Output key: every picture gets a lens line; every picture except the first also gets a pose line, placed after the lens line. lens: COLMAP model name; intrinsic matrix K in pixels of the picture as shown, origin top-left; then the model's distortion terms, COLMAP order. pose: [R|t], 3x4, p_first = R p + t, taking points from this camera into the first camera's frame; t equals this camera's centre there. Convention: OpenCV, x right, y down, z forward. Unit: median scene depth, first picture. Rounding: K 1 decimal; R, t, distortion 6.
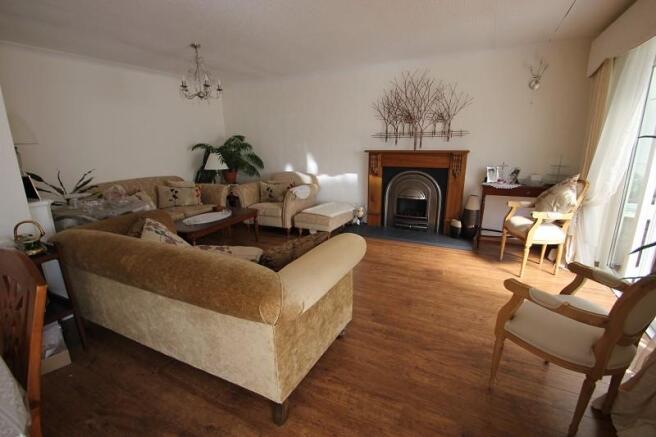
lens RADIAL K [[307.6, 0, 322.5], [0, 307.6, 217.9], [0, 0, 1]] dist [0.005246, -0.009836]
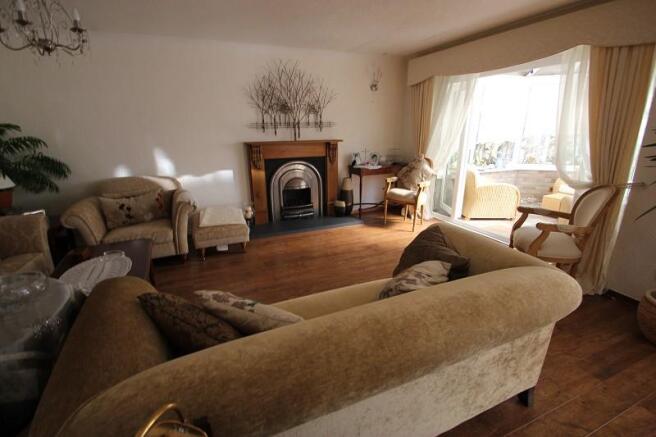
lens RADIAL K [[307.6, 0, 329.2], [0, 307.6, 219.4], [0, 0, 1]] dist [0.005246, -0.009836]
pose [[0.632574, -0.219583, 0.742720, -0.431517], [0.186421, 0.973942, 0.129169, -0.077149], [-0.751730, 0.056749, 0.657025, 0.263498]]
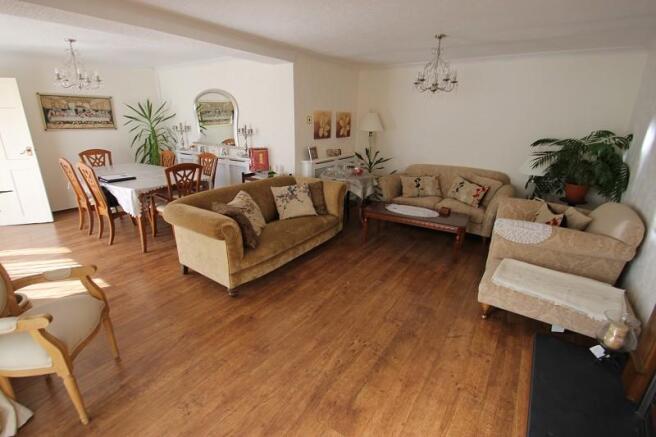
lens RADIAL K [[307.6, 0, 324.9], [0, 307.6, 219.8], [0, 0, 1]] dist [0.005246, -0.009836]
pose [[-0.135598, 0.320571, -0.937469, 0.551993], [-0.251691, 0.904021, 0.345539, -0.220408], [0.958261, 0.282807, -0.041899, 0.663774]]
